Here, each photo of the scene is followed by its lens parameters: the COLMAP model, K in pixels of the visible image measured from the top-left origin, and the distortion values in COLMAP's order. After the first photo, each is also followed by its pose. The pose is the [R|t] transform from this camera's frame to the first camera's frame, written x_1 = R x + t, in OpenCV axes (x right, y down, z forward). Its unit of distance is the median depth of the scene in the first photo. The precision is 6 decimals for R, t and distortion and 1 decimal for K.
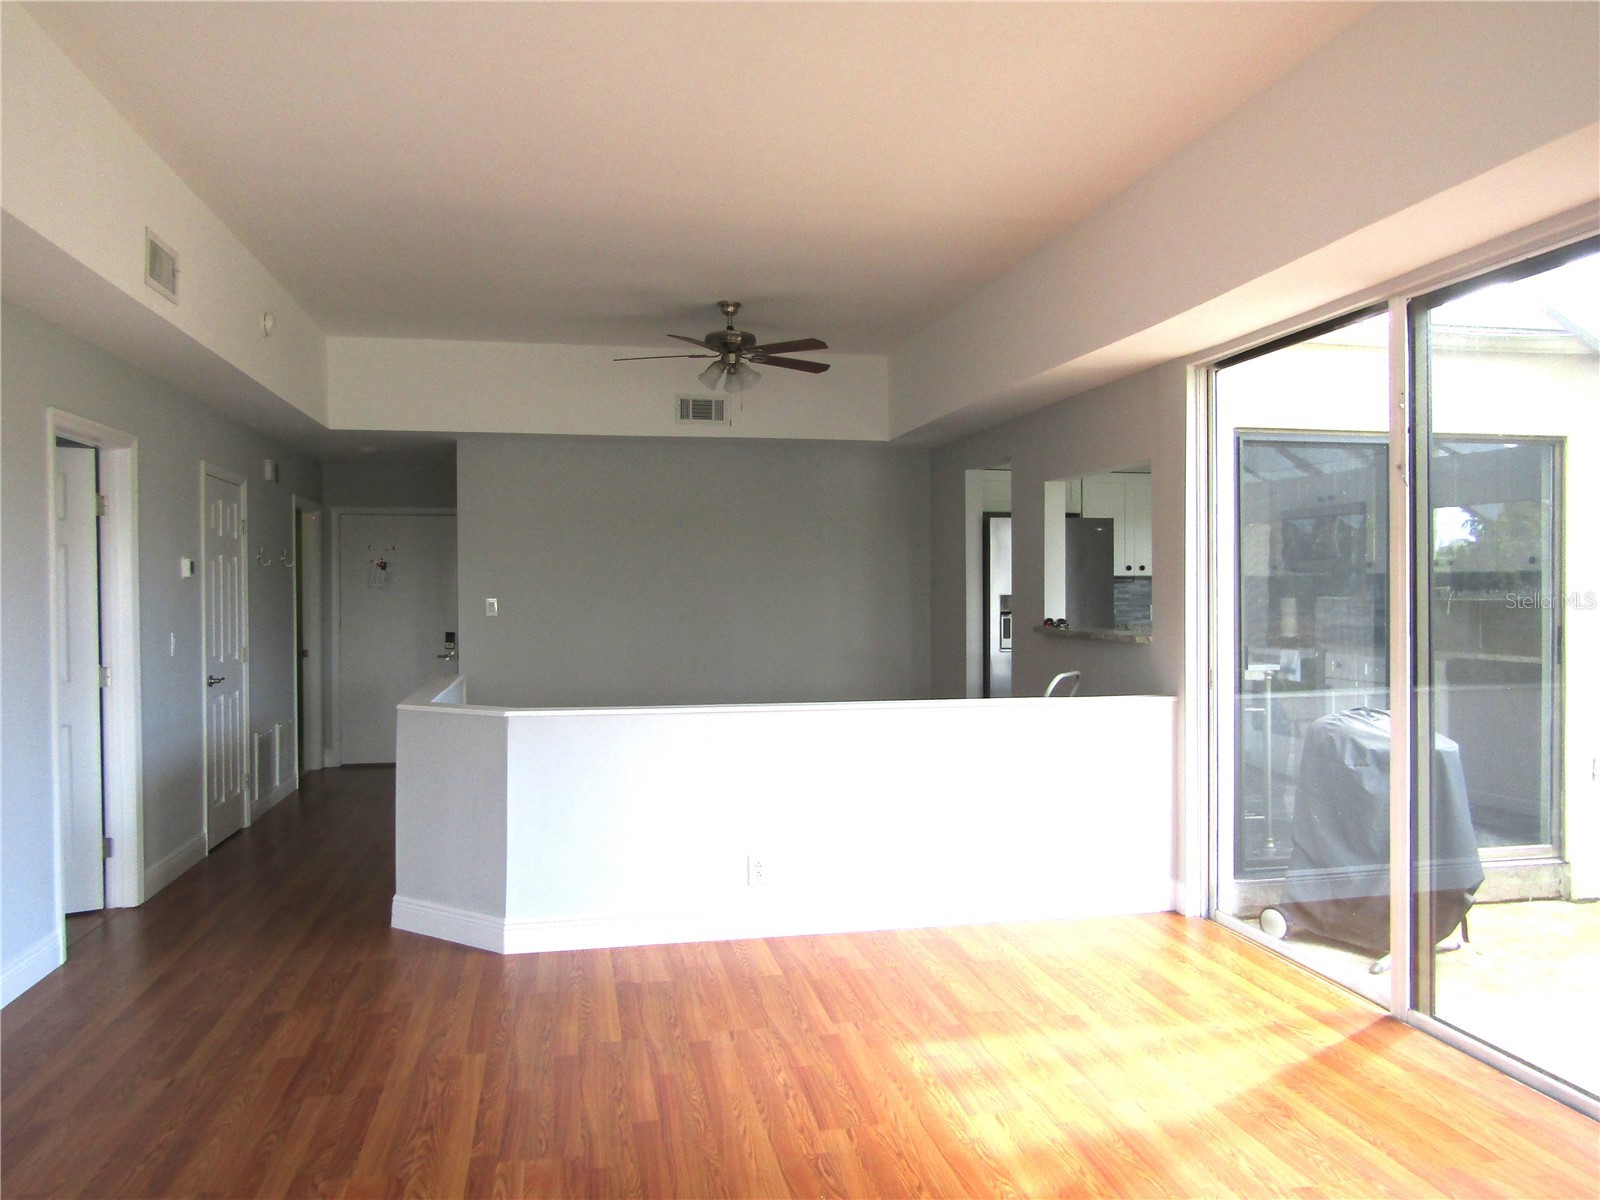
lens RADIAL K [[1135.6, 0, 804.8], [0, 1135.6, 598.0], [0, 0, 1]] dist [-0.012322, 0.002899]
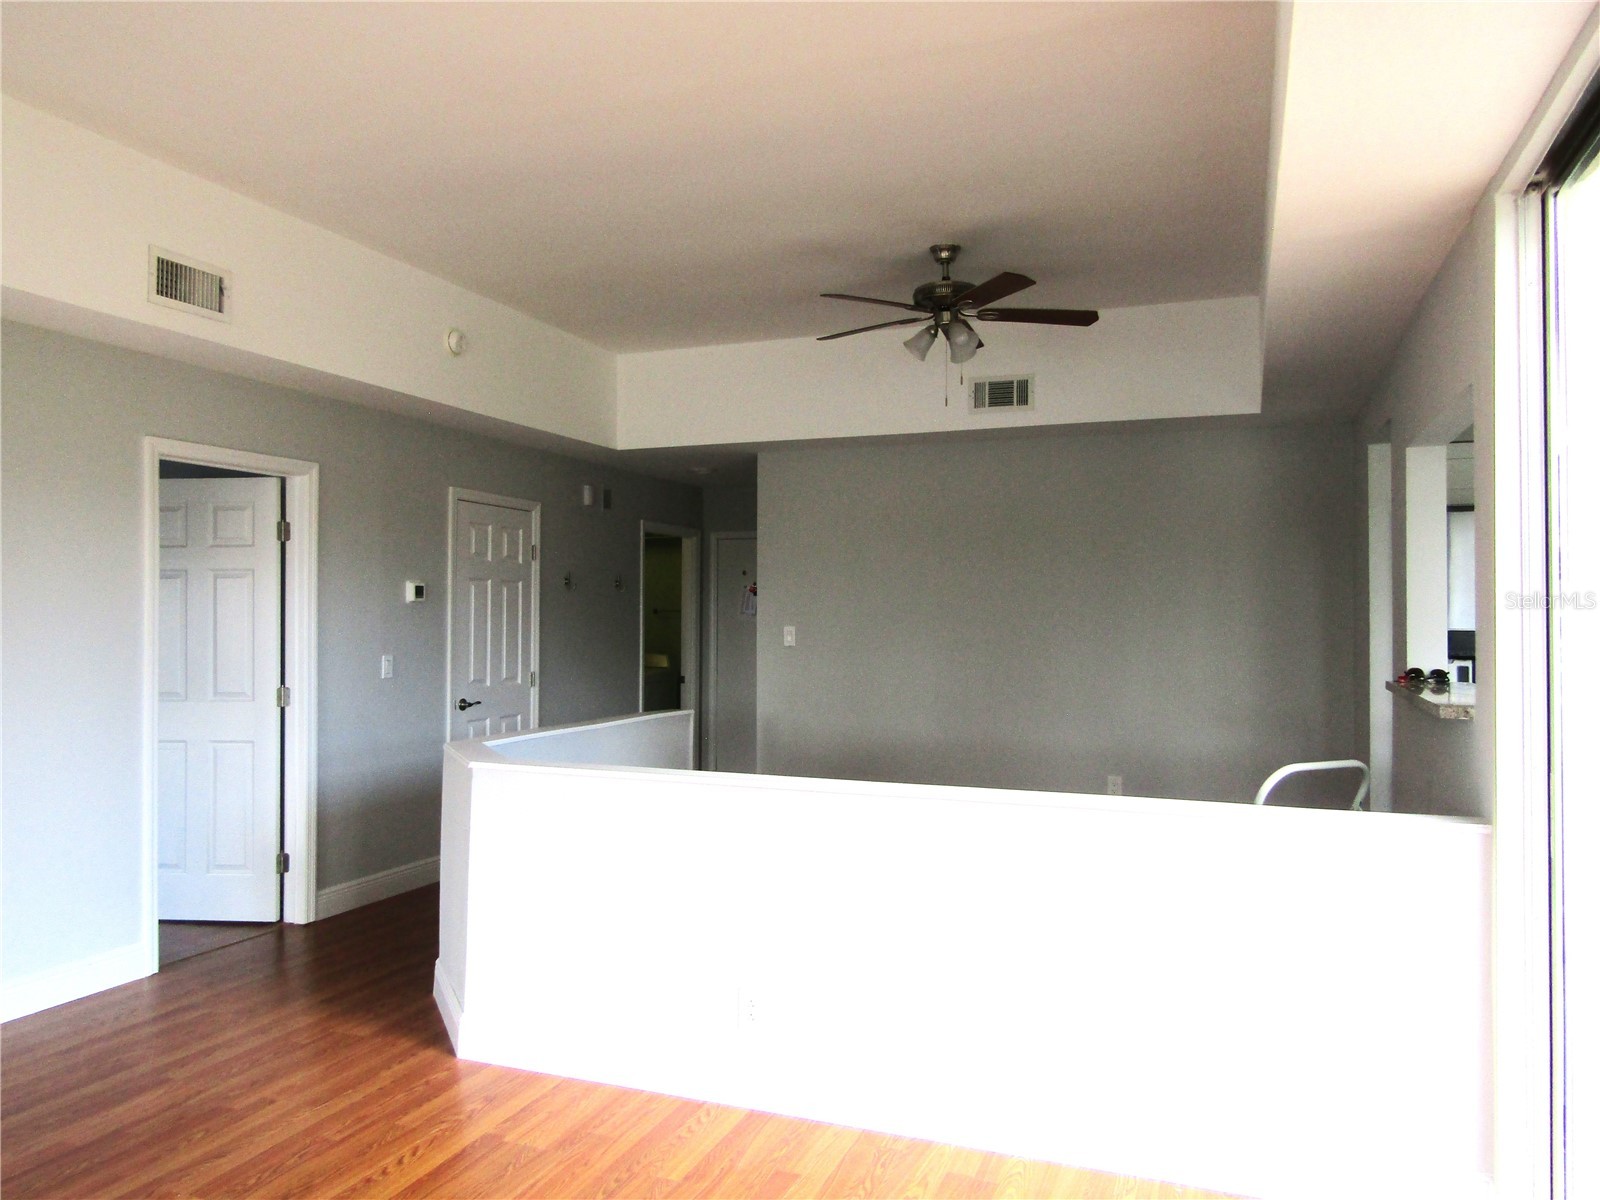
lens RADIAL K [[1138.7, 0, 800.0], [0, 1138.7, 600.0], [0, 0, 1]] dist [-0.006445, -0.001577]
pose [[0.839450, -0.001231, -0.543435, 0.281613], [-0.011614, 0.999728, -0.020206, -0.002923], [0.543312, 0.023273, 0.839208, 0.311890]]
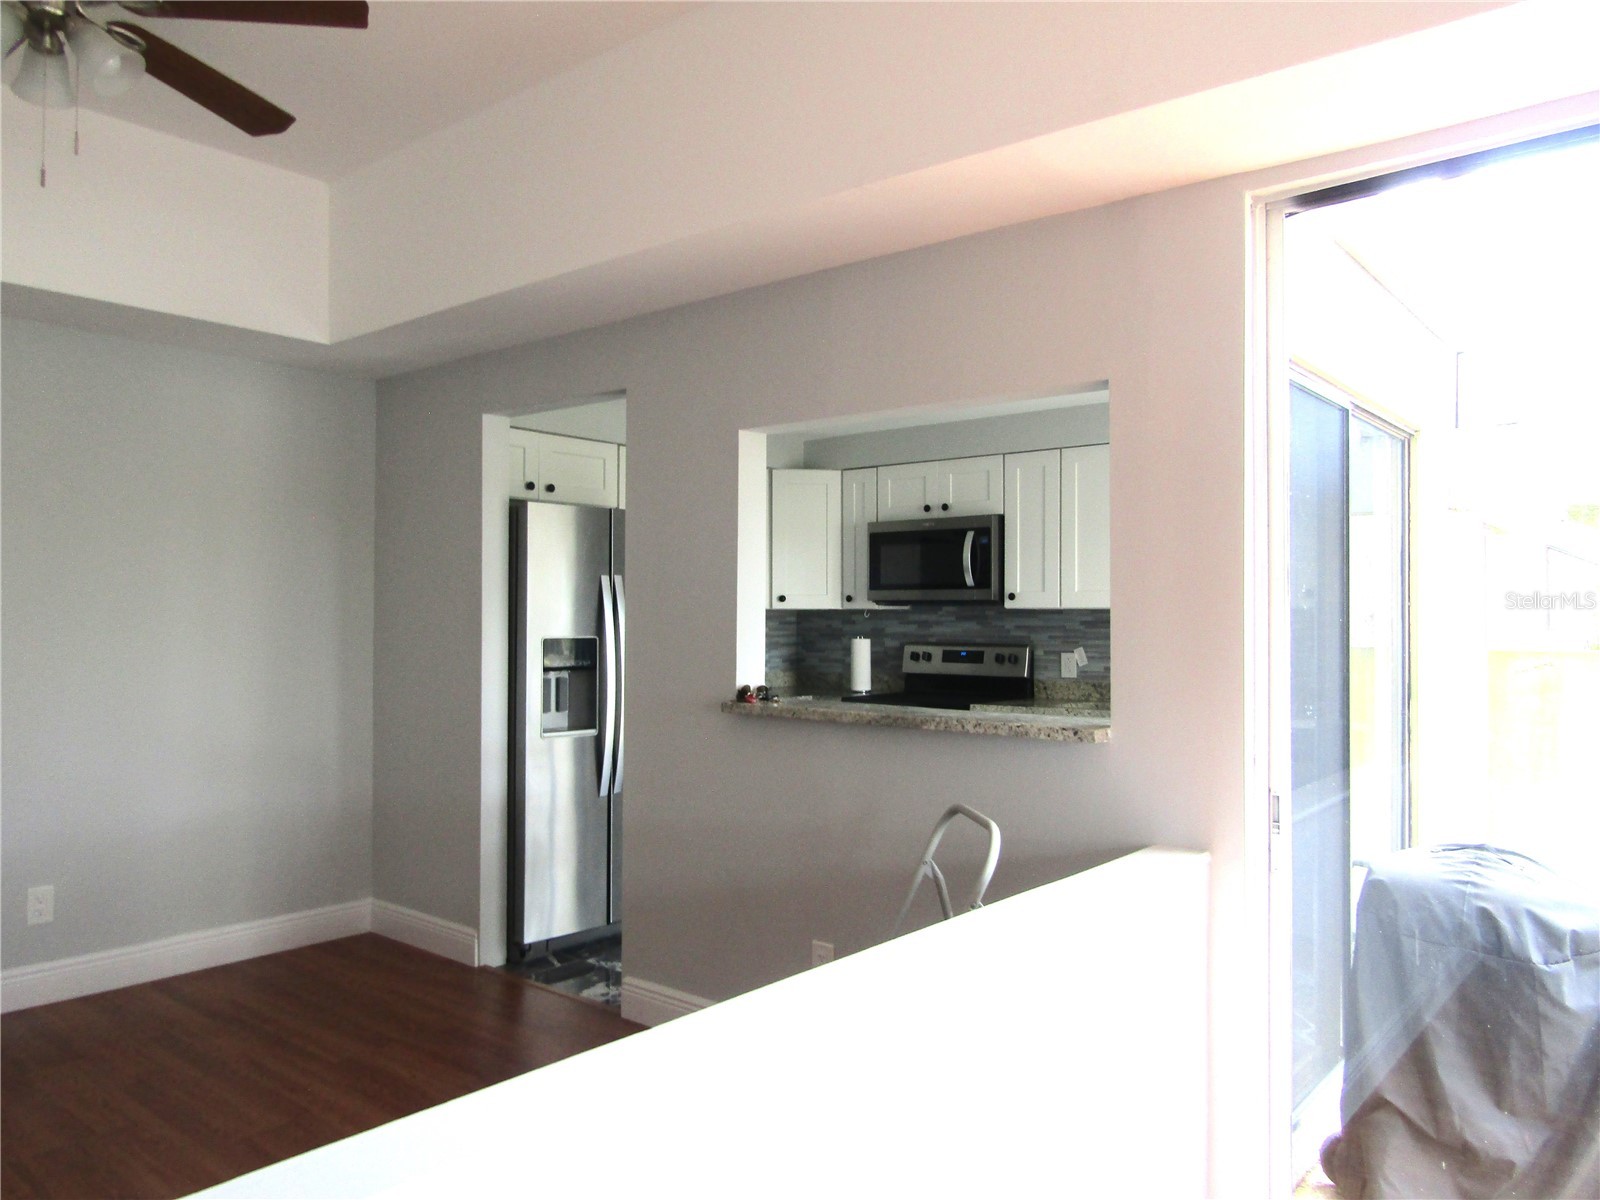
lens RADIAL K [[1135.6, 0, 804.8], [0, 1135.6, 598.0], [0, 0, 1]] dist [-0.012322, 0.002899]
pose [[0.785356, 0.015088, 0.618860, -0.097843], [0.001315, 0.999660, -0.026040, -0.010098], [-0.619042, 0.021265, 0.785070, 0.583075]]
